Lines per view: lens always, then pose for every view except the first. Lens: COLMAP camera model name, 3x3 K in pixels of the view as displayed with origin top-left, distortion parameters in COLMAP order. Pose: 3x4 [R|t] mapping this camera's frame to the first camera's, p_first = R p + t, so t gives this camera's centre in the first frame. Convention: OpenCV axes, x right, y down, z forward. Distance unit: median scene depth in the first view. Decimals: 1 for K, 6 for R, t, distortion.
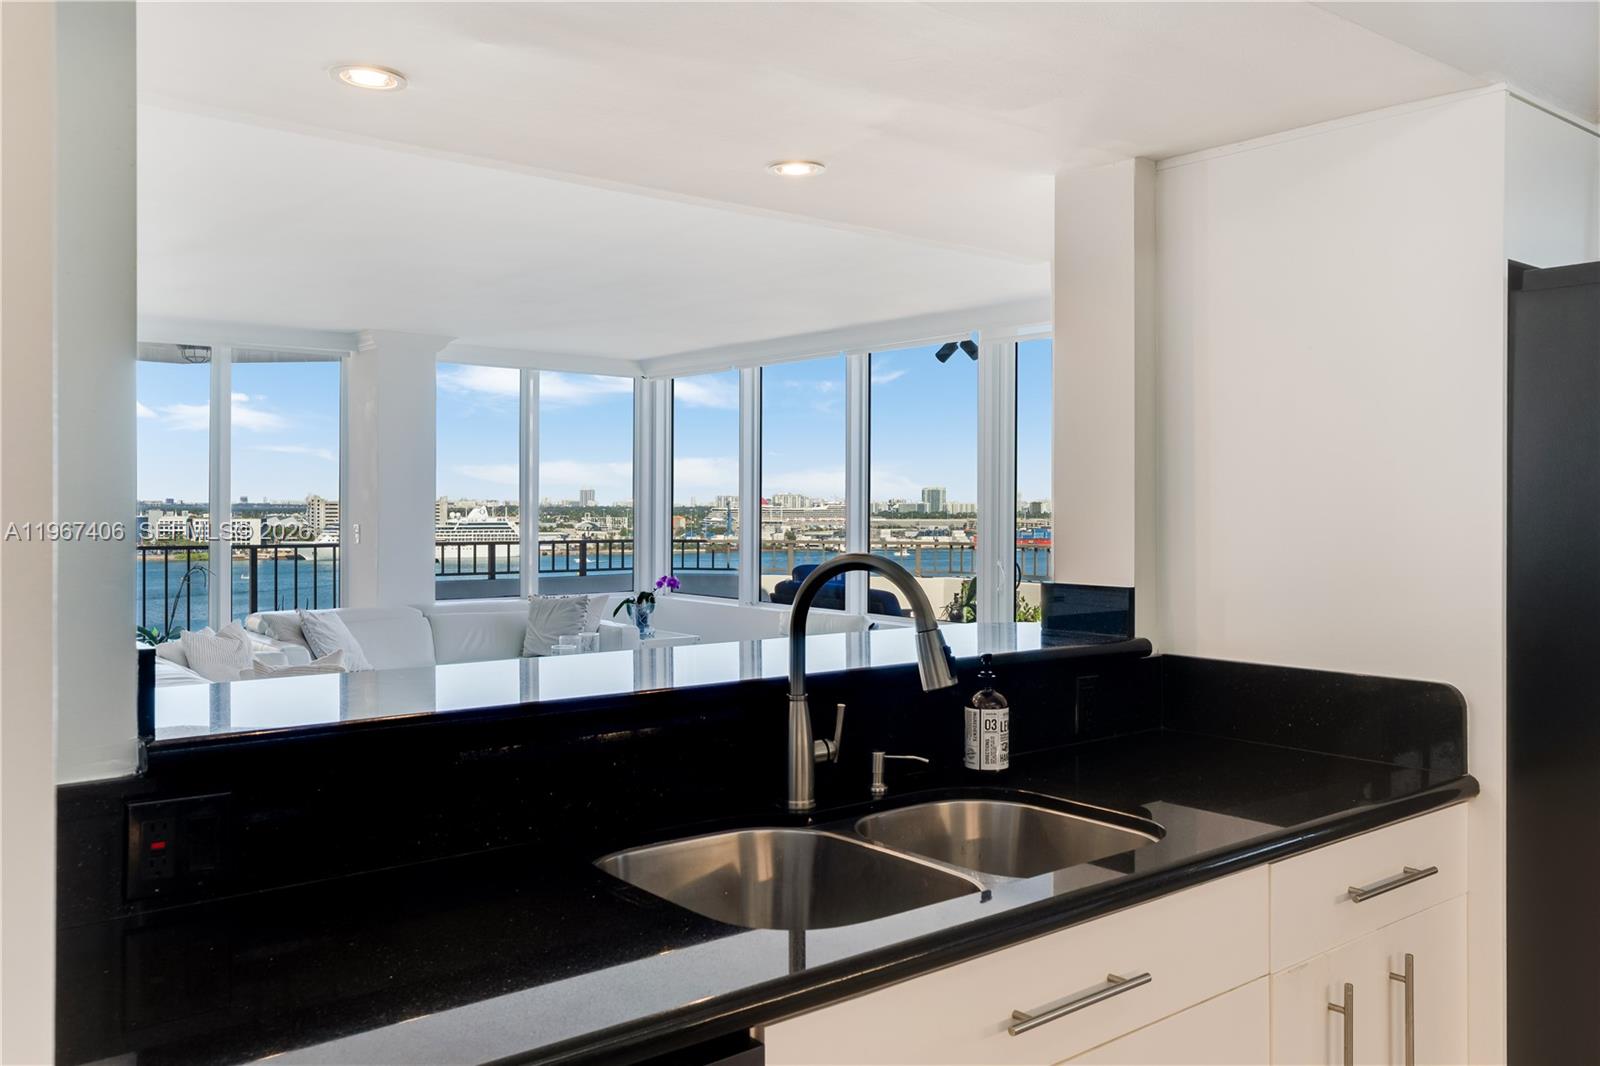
lens RADIAL K [[1285.6, 0, 799.3], [0, 1285.6, 504.6], [0, 0, 1]] dist [0.001143, 0.006148]
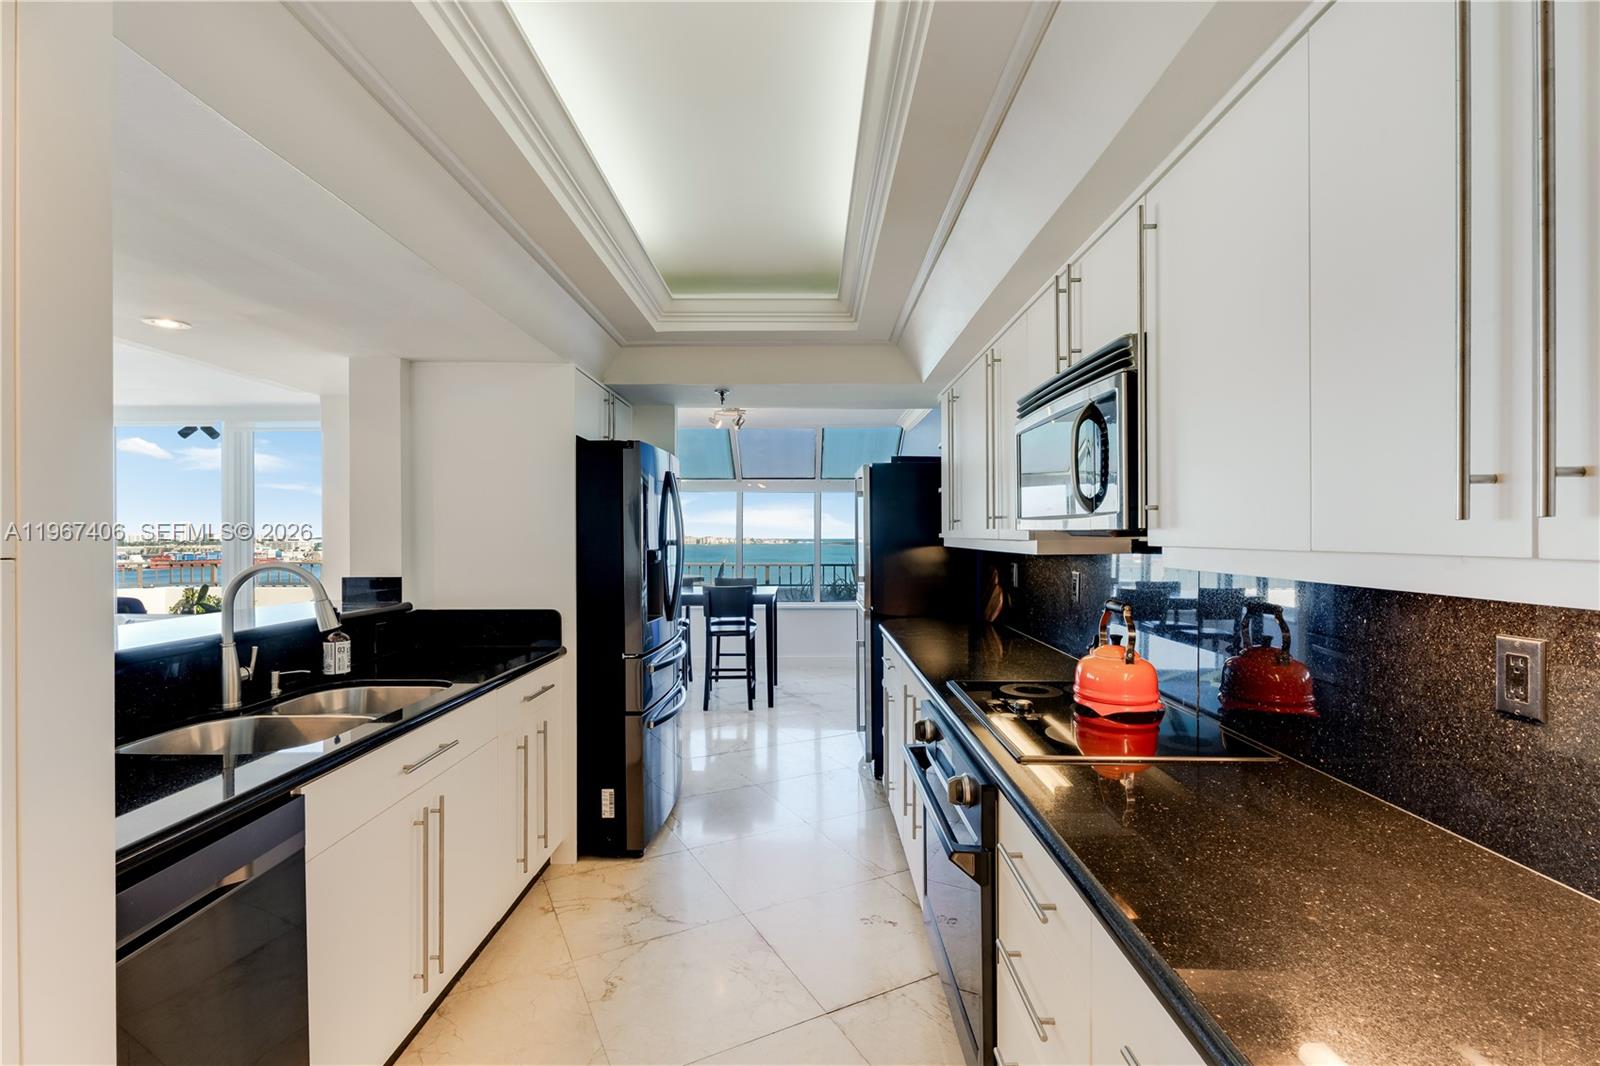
lens RADIAL K [[707.1, 0, 800.0], [0, 707.1, 533.0], [0, 0, 1]] dist [0.000124, -0.000033]
pose [[0.638849, -0.001059, 0.769332, -0.225211], [0.002913, 0.999995, -0.001043, 0.000326], [-0.769327, 0.002907, 0.638849, -0.199644]]
